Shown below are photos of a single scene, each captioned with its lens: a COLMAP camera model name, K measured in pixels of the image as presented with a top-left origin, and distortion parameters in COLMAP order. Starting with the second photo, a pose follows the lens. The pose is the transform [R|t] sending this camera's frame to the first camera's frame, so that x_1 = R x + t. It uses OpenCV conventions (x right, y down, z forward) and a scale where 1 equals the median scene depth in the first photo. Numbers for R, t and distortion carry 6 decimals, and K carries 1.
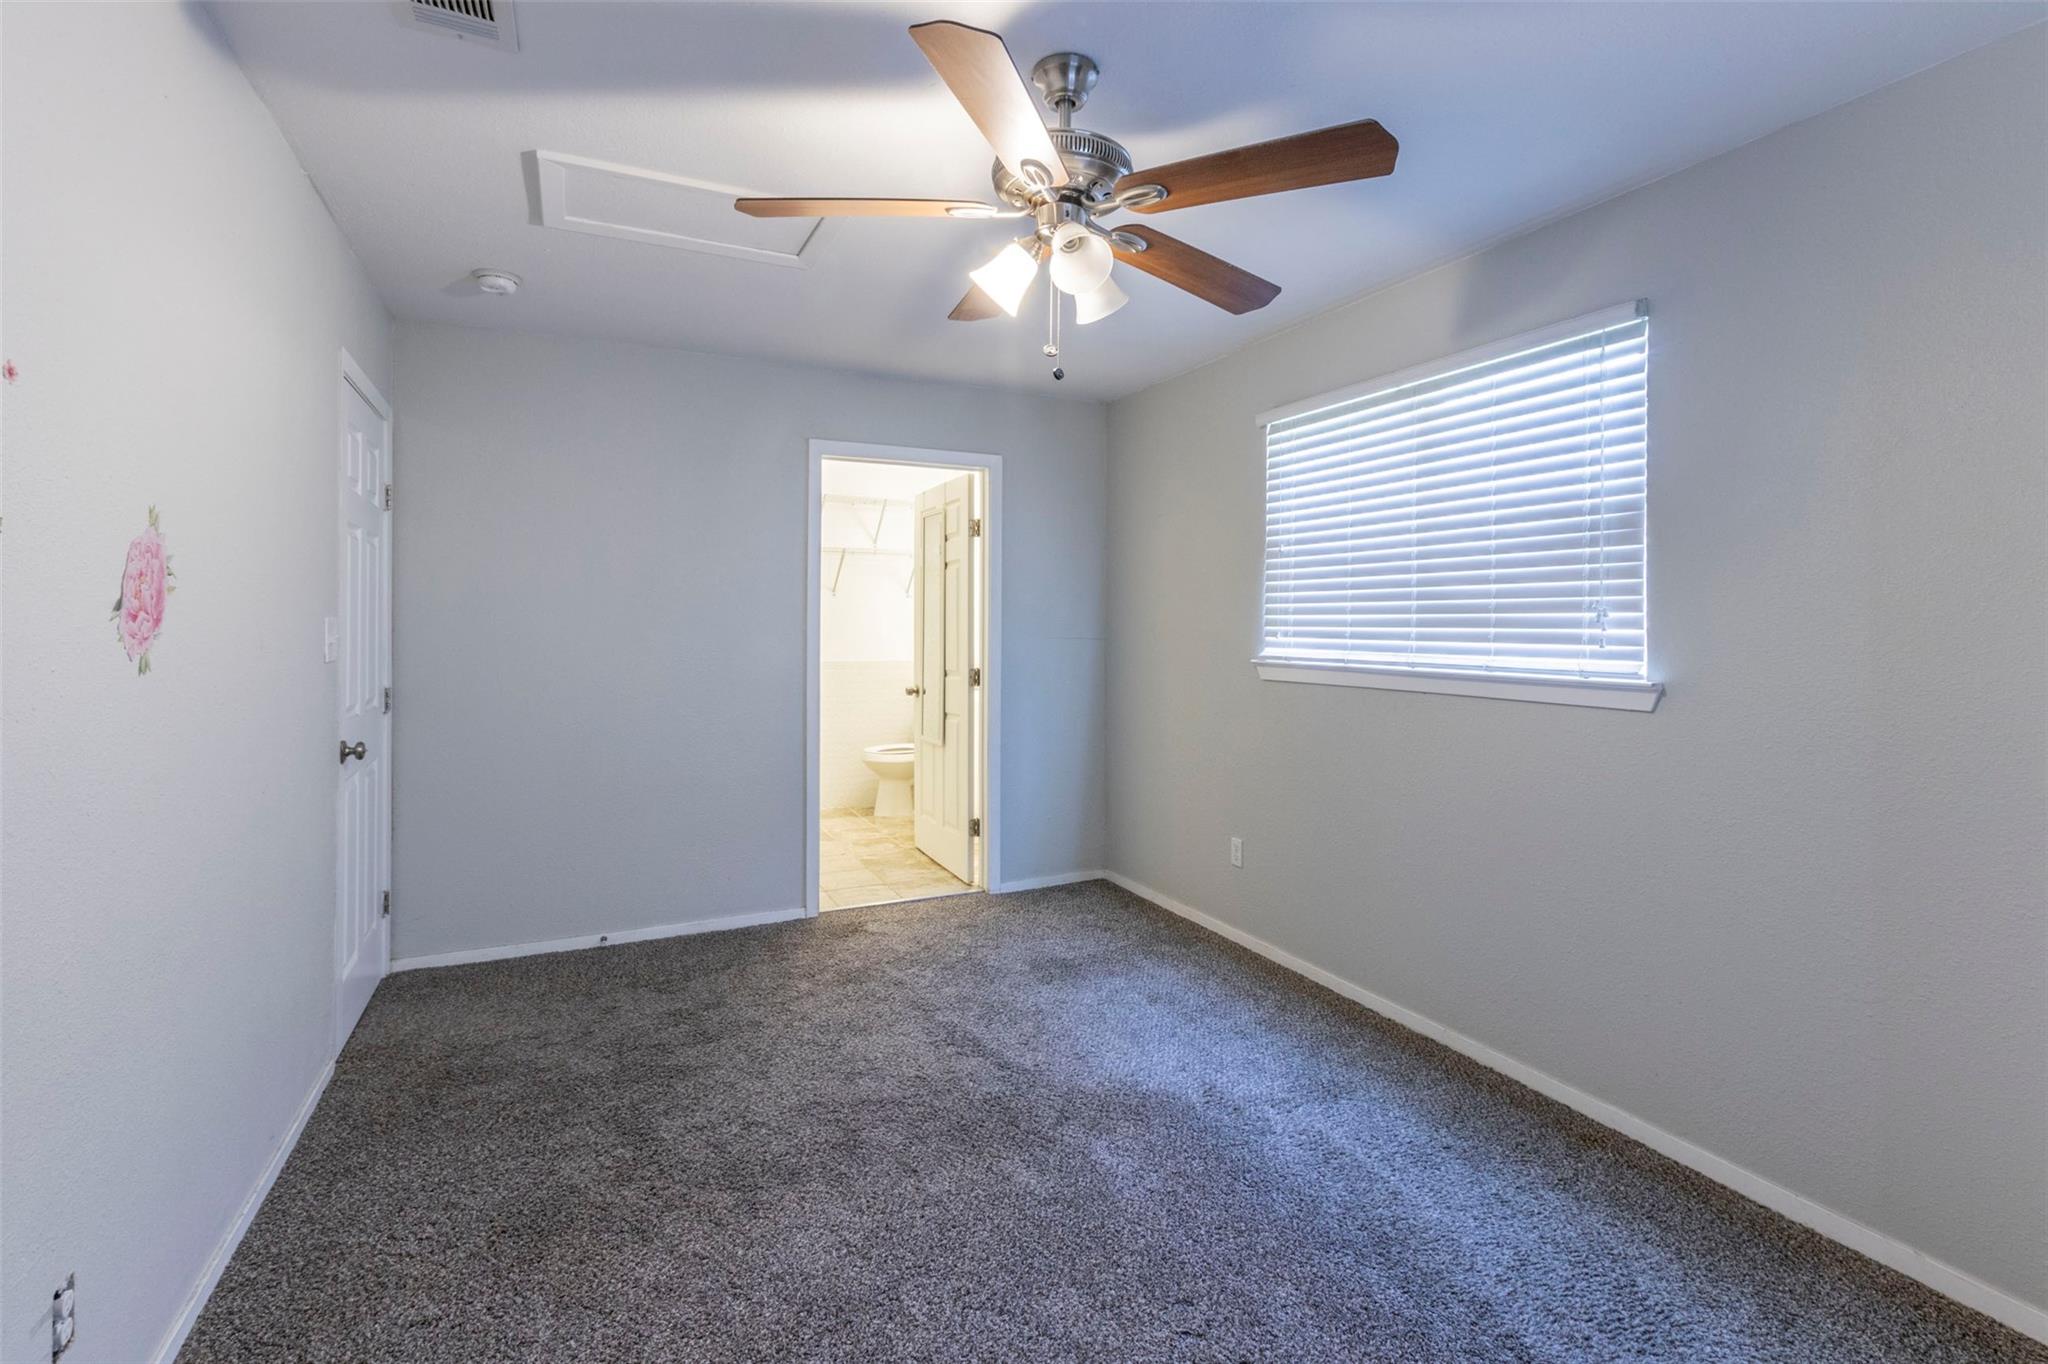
lens RADIAL K [[948.0, 0, 1047.7], [0, 948.0, 629.6], [0, 0, 1]] dist [0.001135, -0.000529]
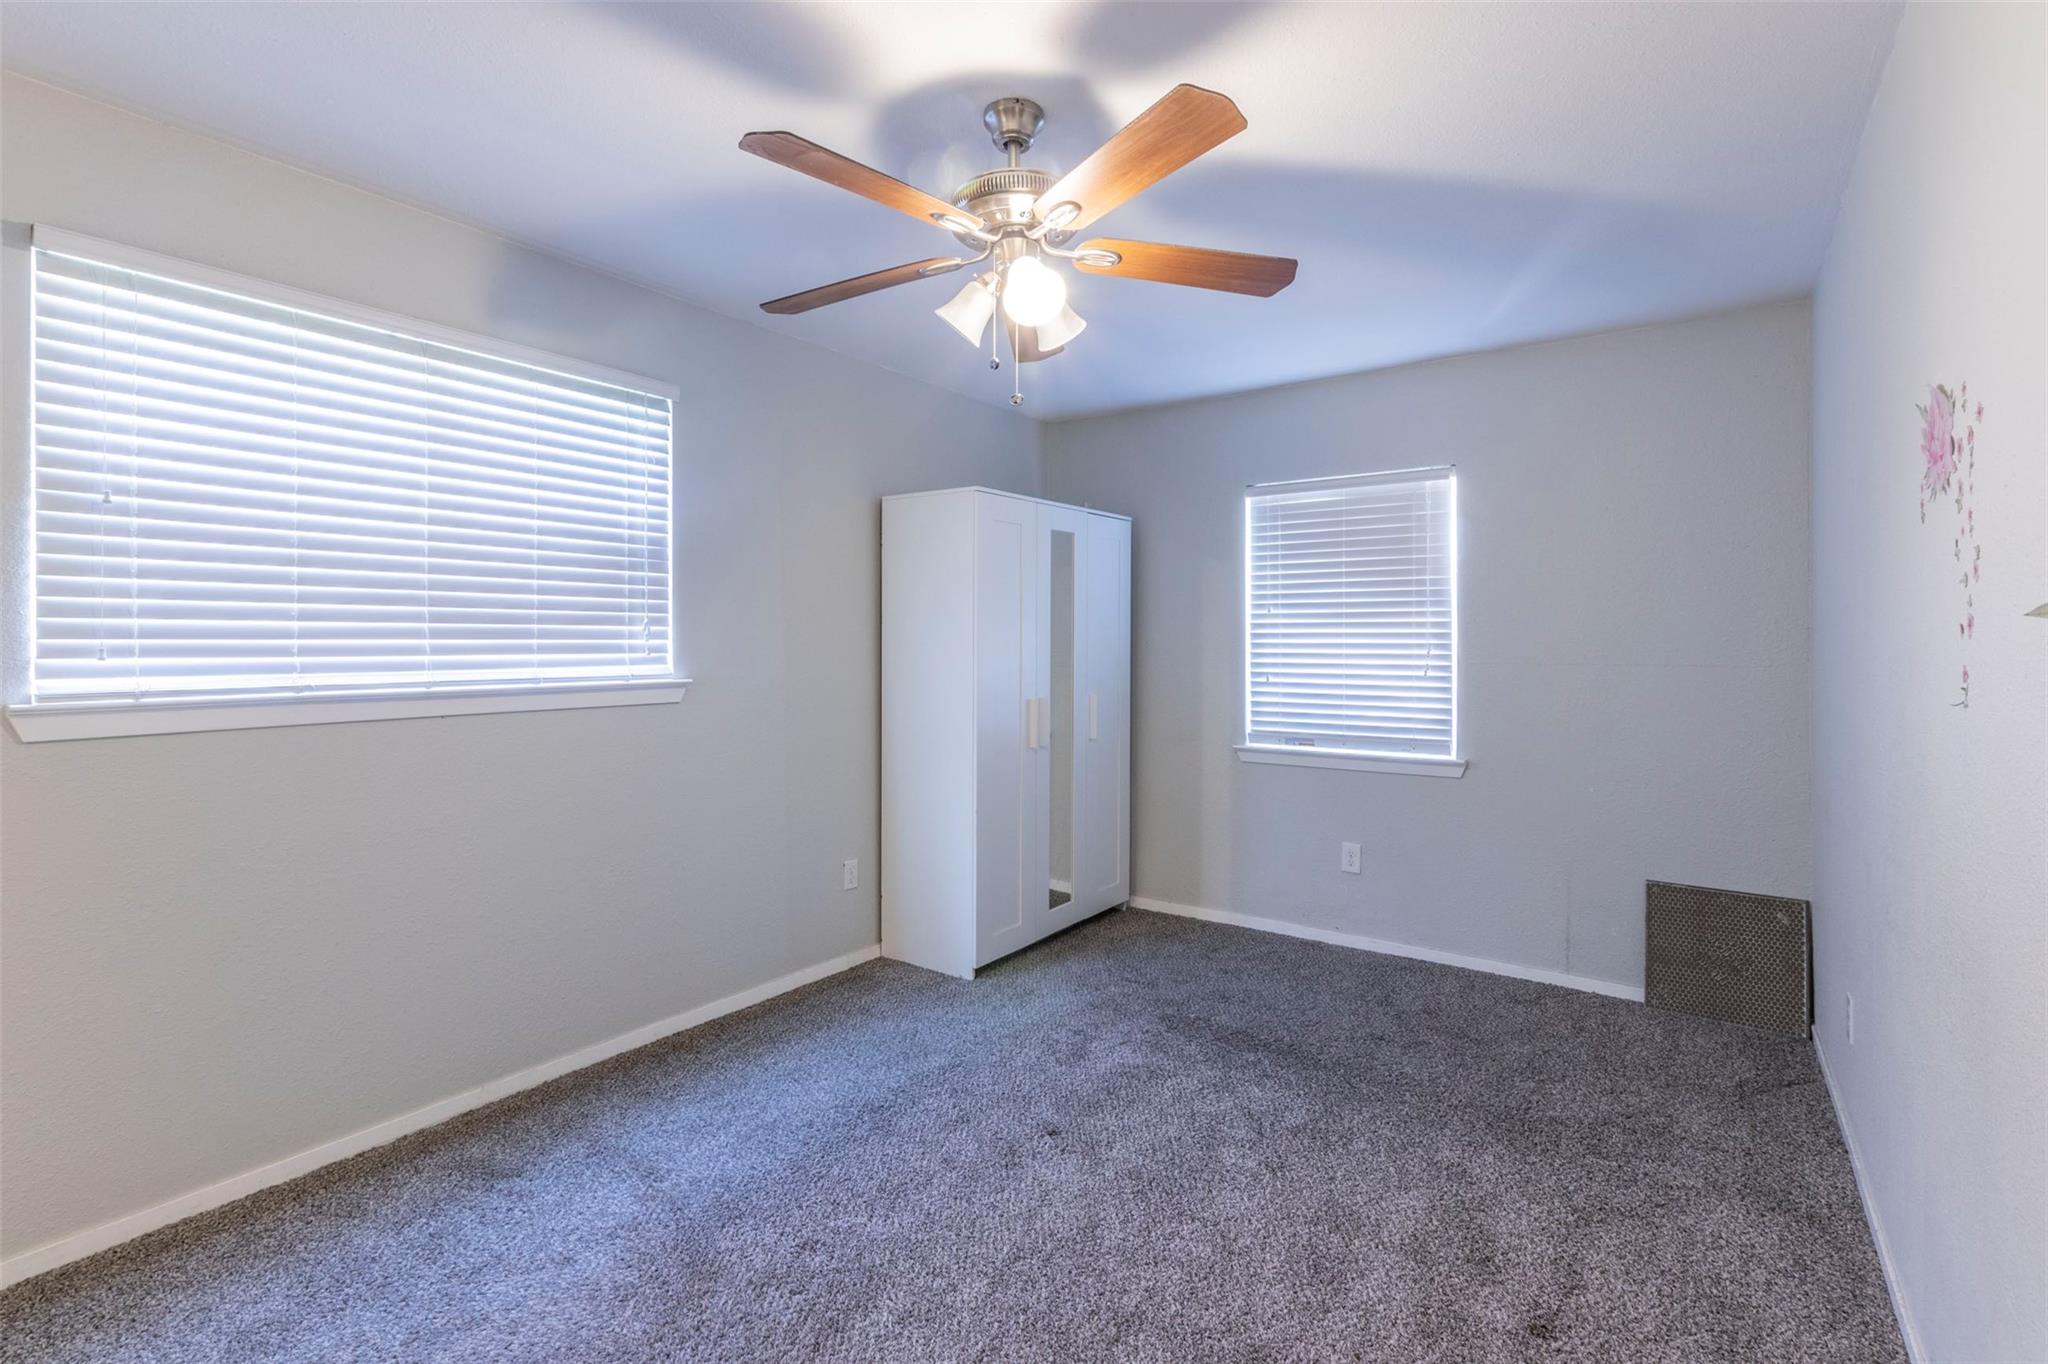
lens RADIAL K [[948.0, 0, 1033.0], [0, 948.0, 642.0], [0, 0, 1]] dist [0.001135, -0.000529]
pose [[-0.486115, -0.006480, 0.873871, -0.700810], [0.002212, 0.999960, 0.008645, -0.006833], [-0.873892, 0.006135, -0.486081, 1.121847]]
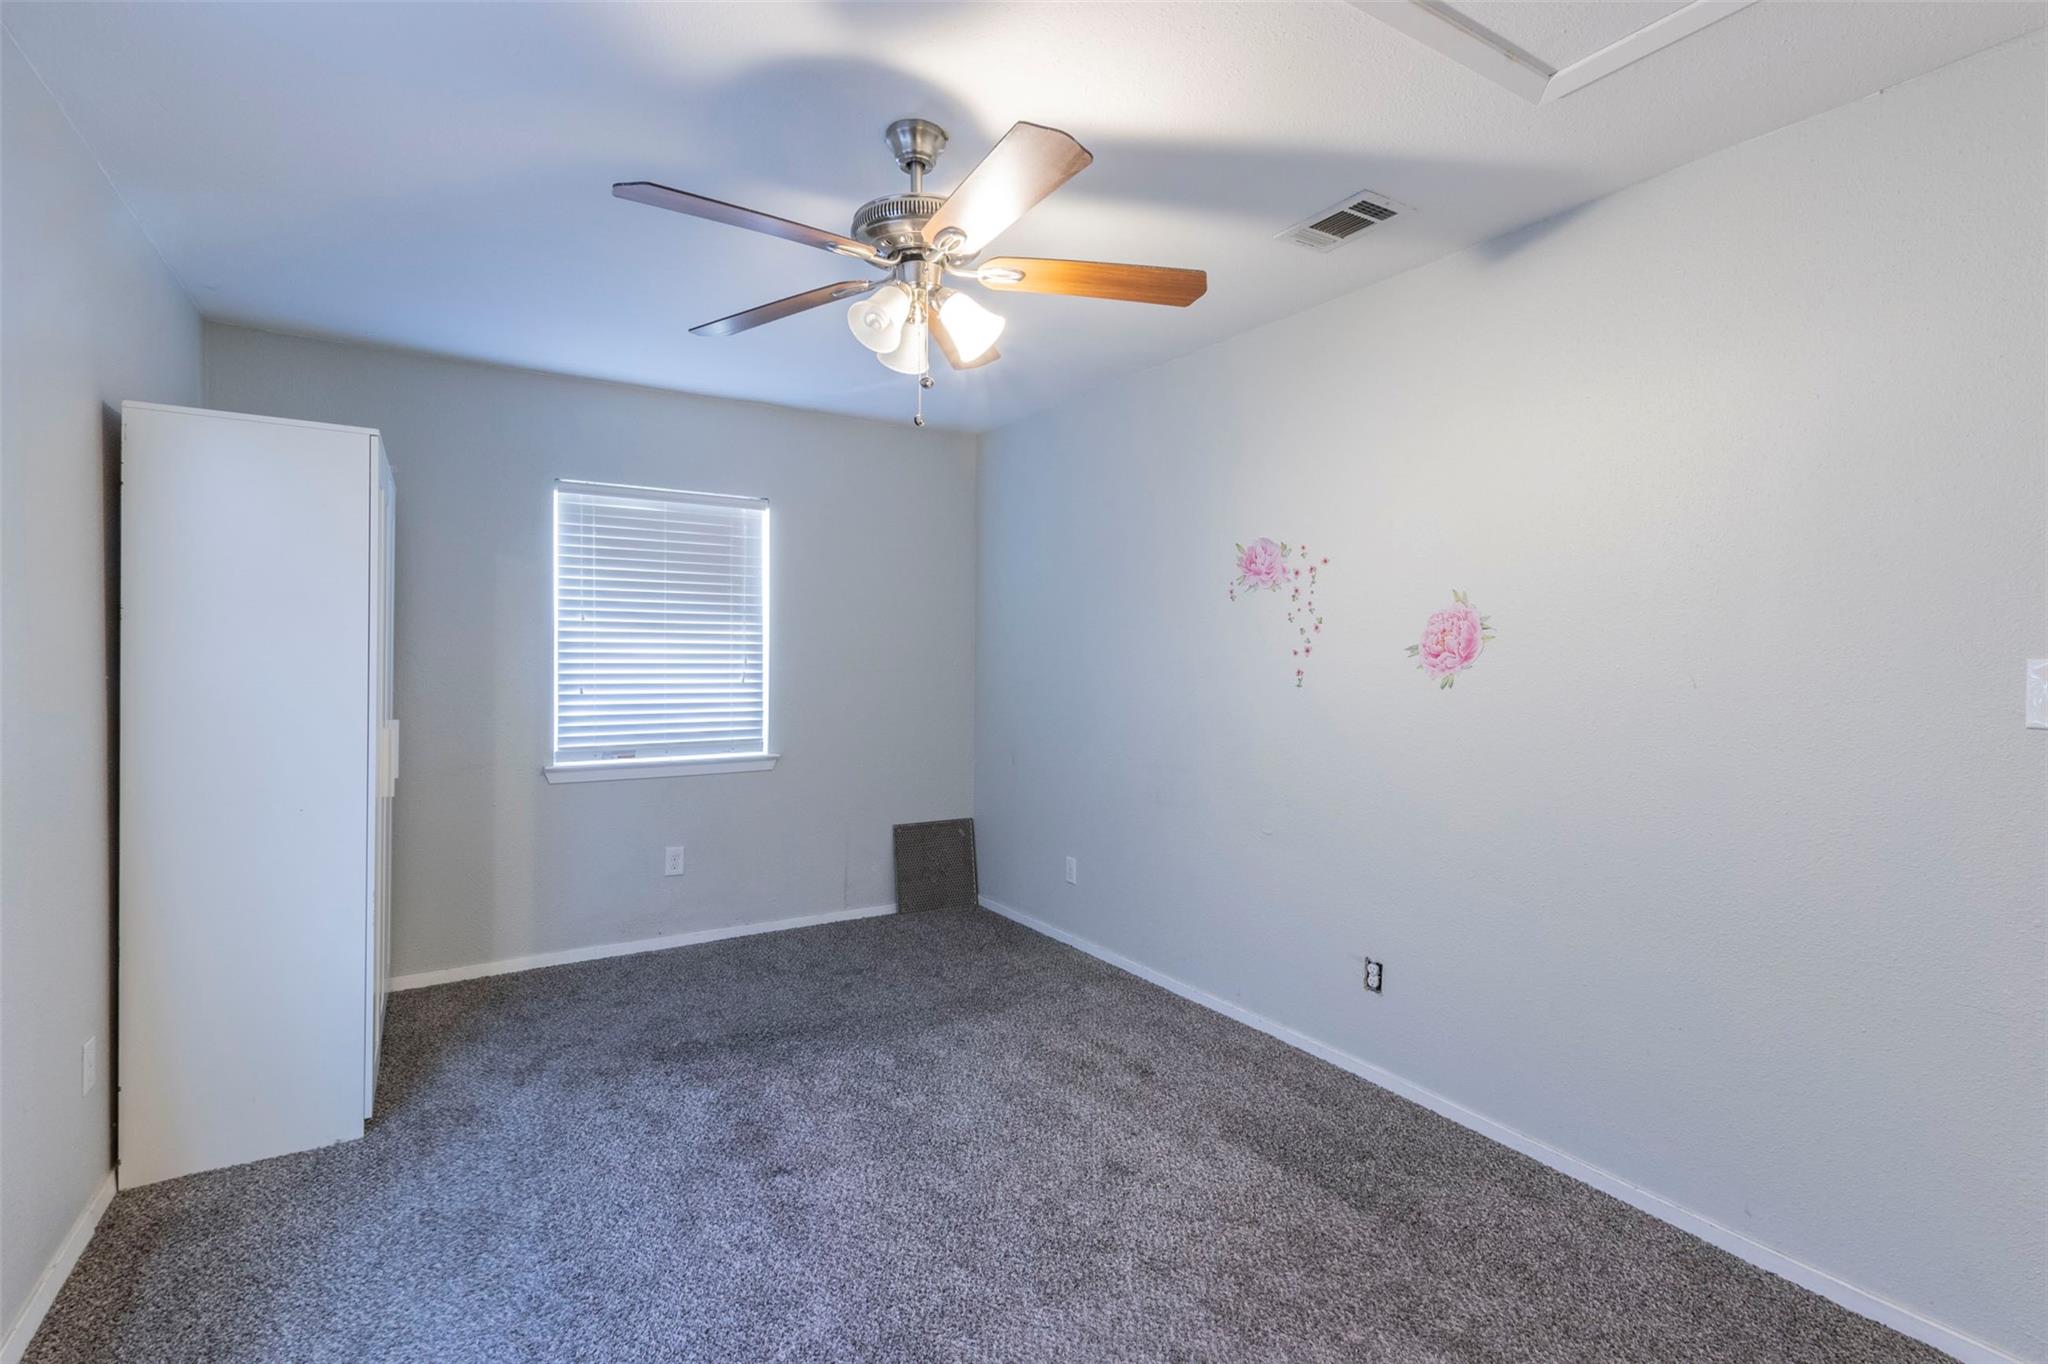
lens RADIAL K [[948.0, 0, 1021.1], [0, 948.0, 664.4], [0, 0, 1]] dist [0.001135, -0.000529]
pose [[-0.991411, -0.012337, -0.130201, 0.036653], [-0.014928, 0.999709, 0.018943, -0.010733], [0.129930, 0.020724, -0.991307, 1.575975]]
